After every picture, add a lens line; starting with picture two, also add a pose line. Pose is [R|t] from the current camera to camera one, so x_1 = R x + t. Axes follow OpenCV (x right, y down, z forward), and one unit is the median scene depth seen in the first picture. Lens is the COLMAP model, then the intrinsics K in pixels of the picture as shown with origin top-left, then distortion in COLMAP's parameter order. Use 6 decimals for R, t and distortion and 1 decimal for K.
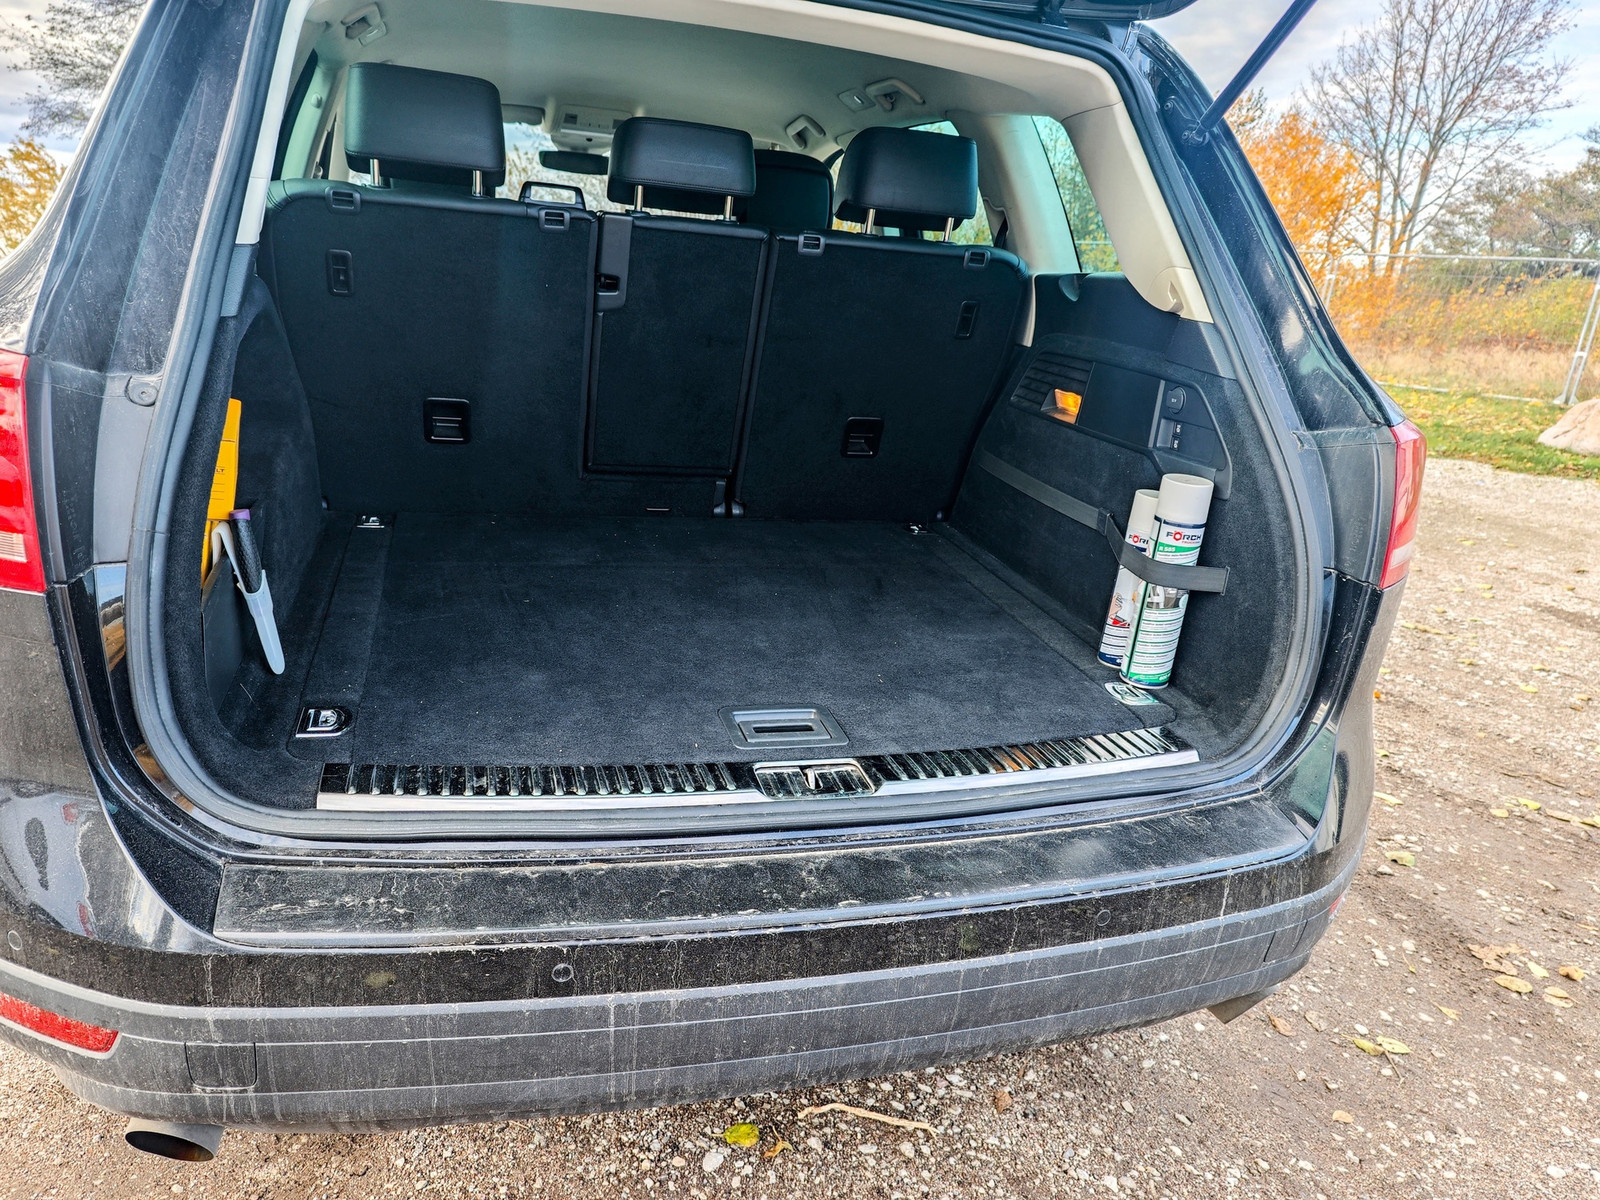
lens RADIAL K [[1093.9, 0, 800.0], [0, 1093.9, 600.0], [0, 0, 1]] dist [-0.004920, -0.003368]
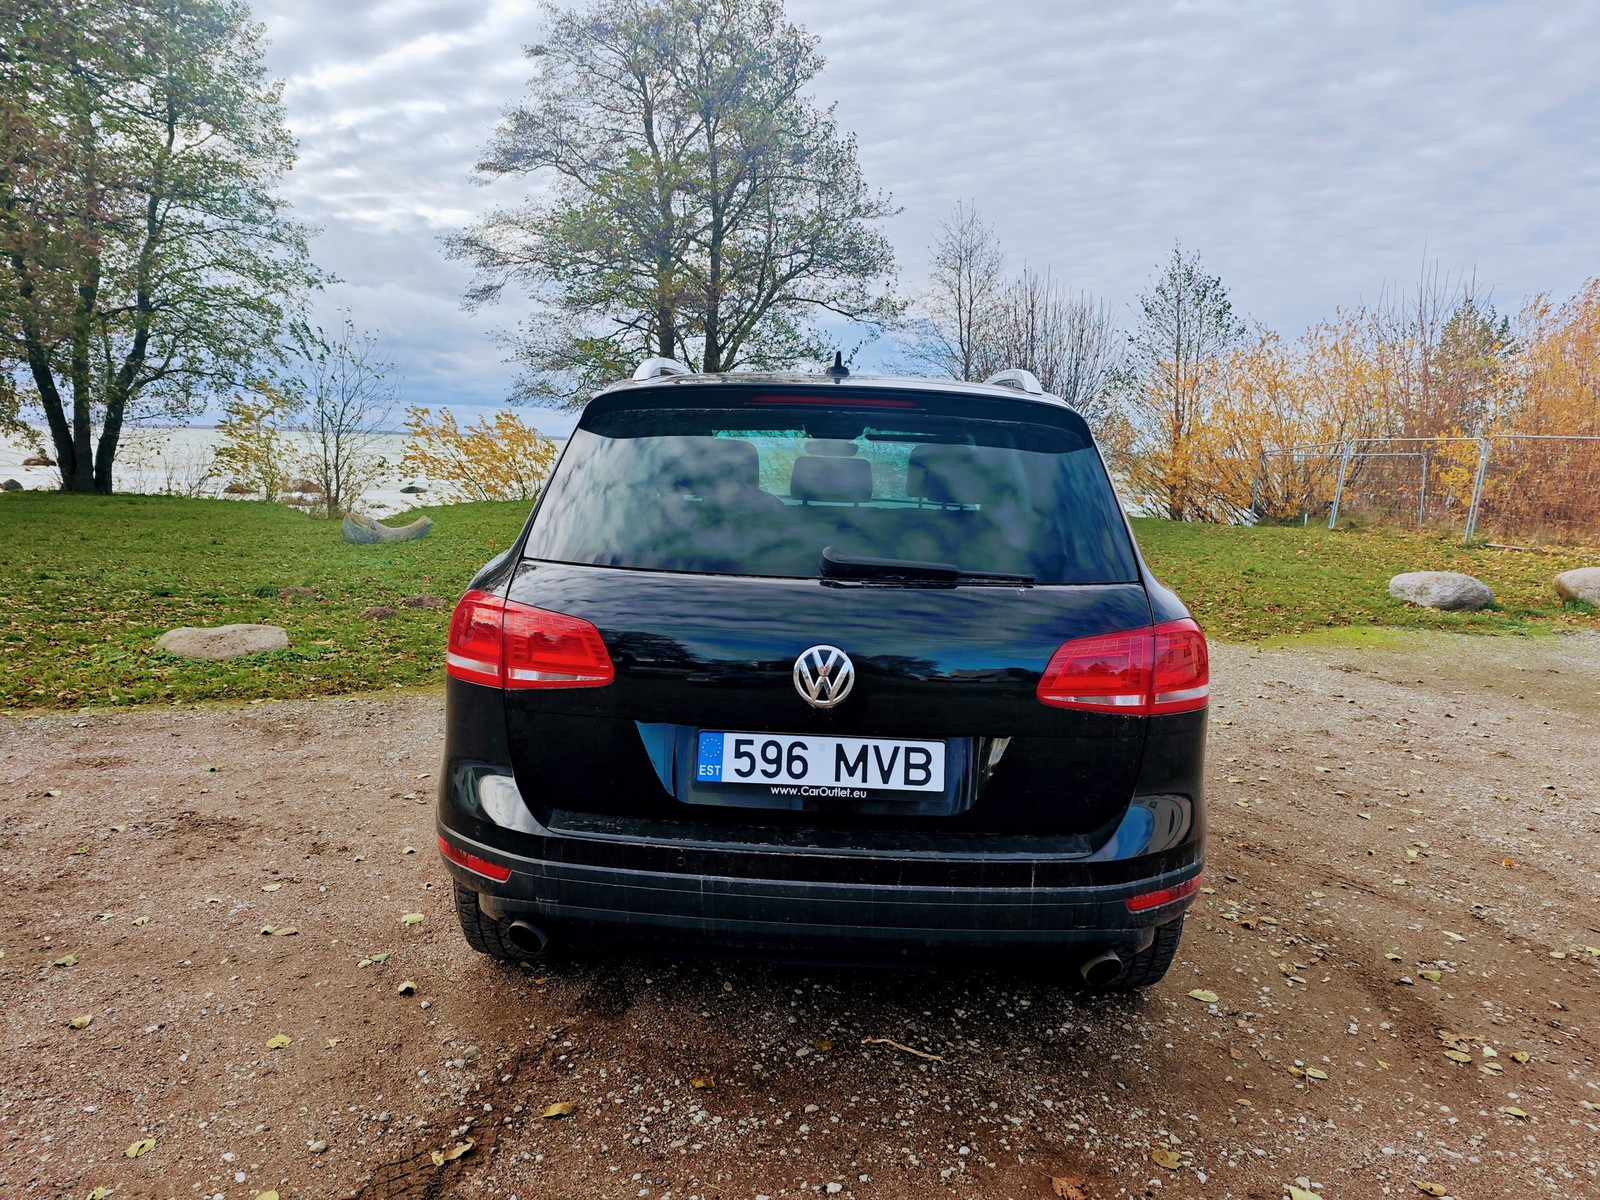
lens RADIAL K [[1093.9, 0, 800.0], [0, 1093.9, 600.0], [0, 0, 1]] dist [-0.004920, -0.003368]
pose [[0.945700, -0.018147, -0.324534, 0.484513], [-0.044036, 0.982082, -0.183234, 0.134124], [0.322045, 0.187576, 0.927956, -0.718227]]
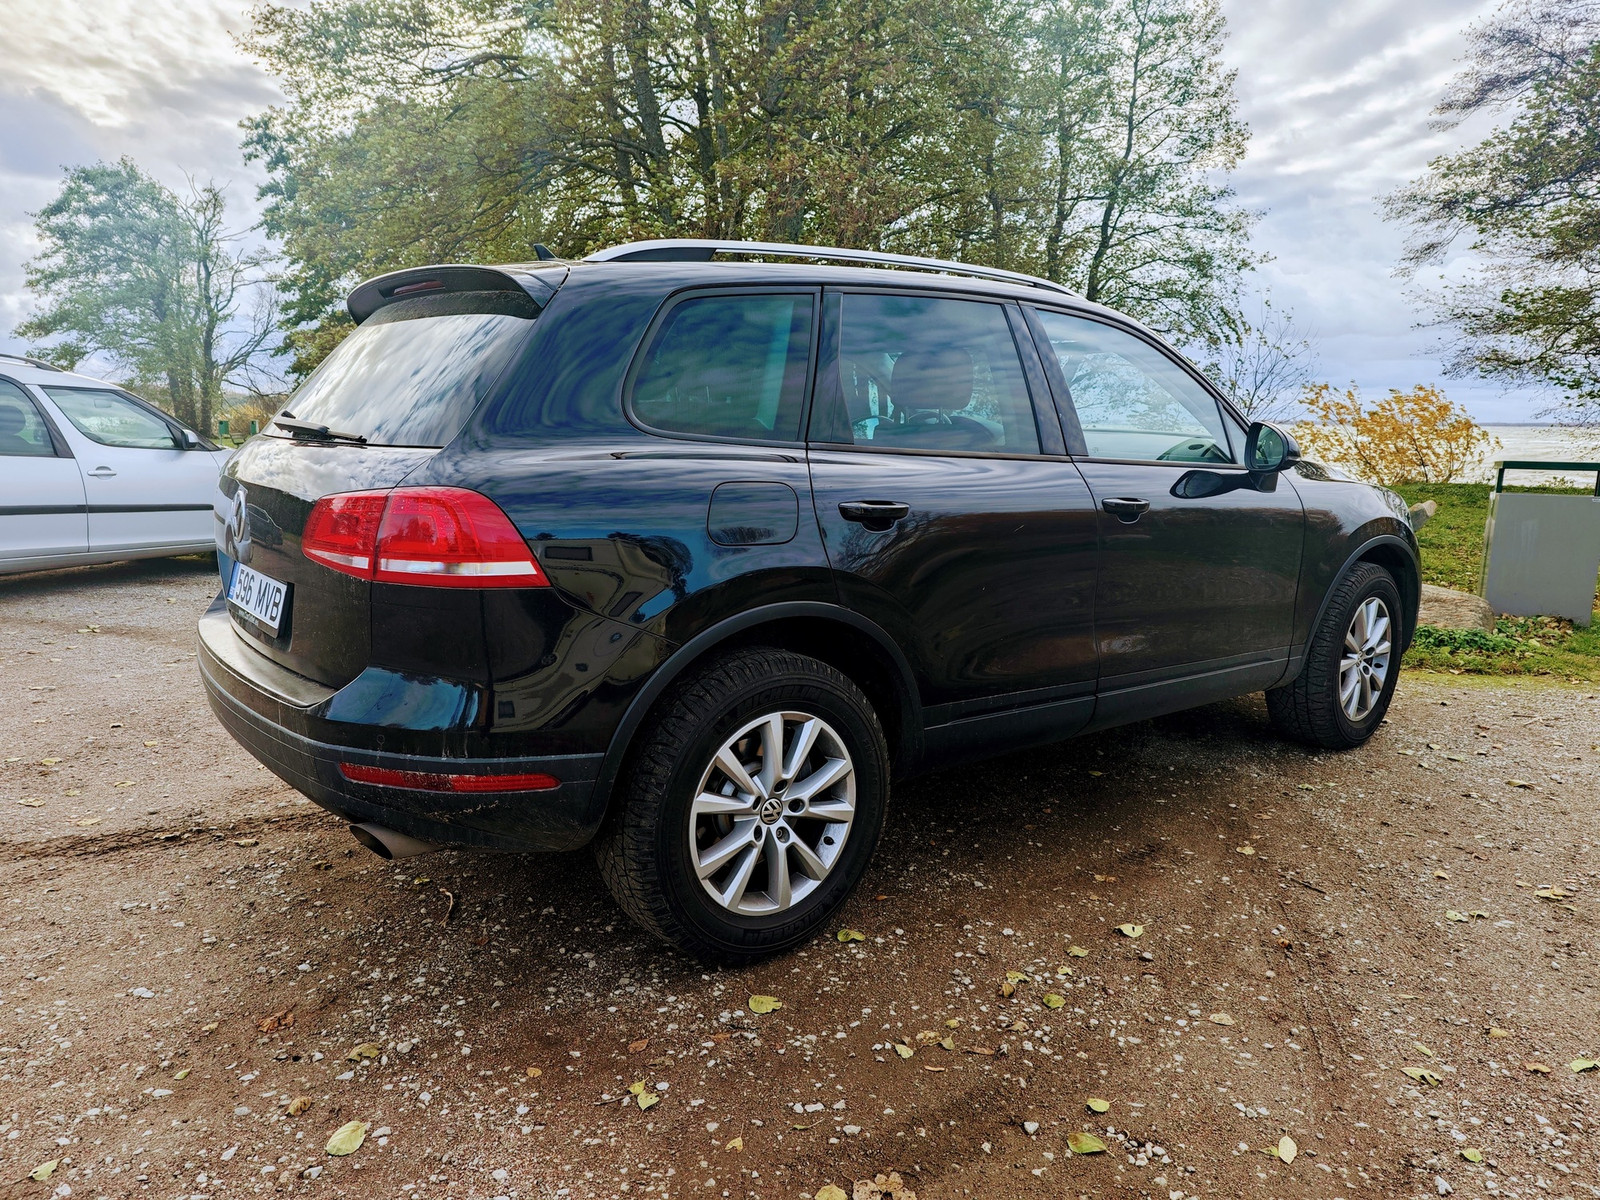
lens RADIAL K [[1068.8, 0, 800.0], [0, 1068.8, 600.0], [0, 0, 1]] dist [0.007009, 0.036514]
pose [[0.373797, 0.072689, -0.924658, 1.991072], [-0.261591, 0.964715, -0.029911, -0.102431], [0.889857, 0.253063, 0.379622, 0.834351]]
